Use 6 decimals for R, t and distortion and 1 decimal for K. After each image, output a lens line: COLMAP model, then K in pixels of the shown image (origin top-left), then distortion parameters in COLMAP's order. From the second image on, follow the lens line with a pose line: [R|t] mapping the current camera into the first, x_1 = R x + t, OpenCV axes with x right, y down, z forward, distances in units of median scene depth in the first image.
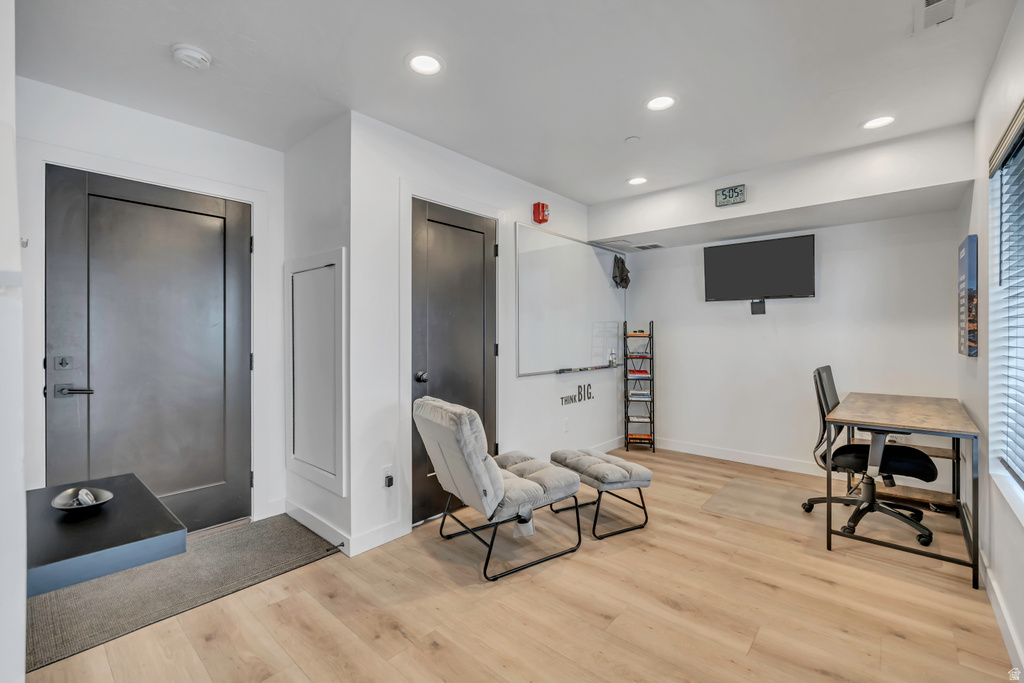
lens RADIAL K [[444.9, 0, 511.0], [0, 444.9, 337.3], [0, 0, 1]] dist [-0.008417, 0.001980]
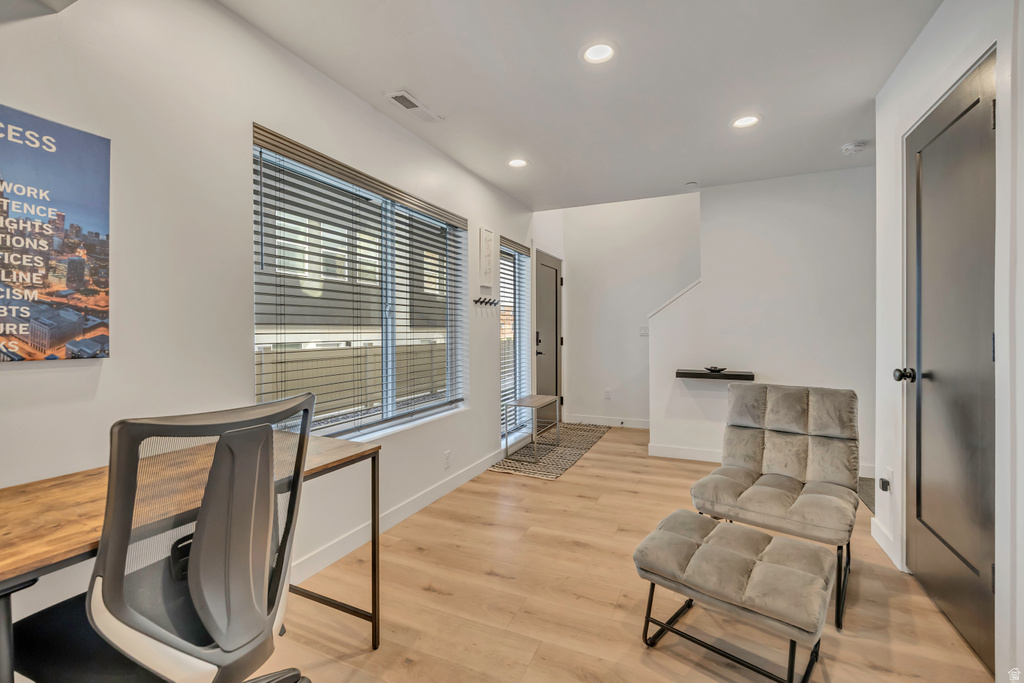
lens RADIAL K [[444.9, 0, 512.6], [0, 444.9, 334.7], [0, 0, 1]] dist [-0.008417, 0.001980]
pose [[-0.956752, 0.004580, -0.290870, 0.835178], [0.001508, 0.999941, 0.010785, 0.012683], [0.290902, 0.009880, -0.956702, 1.968956]]
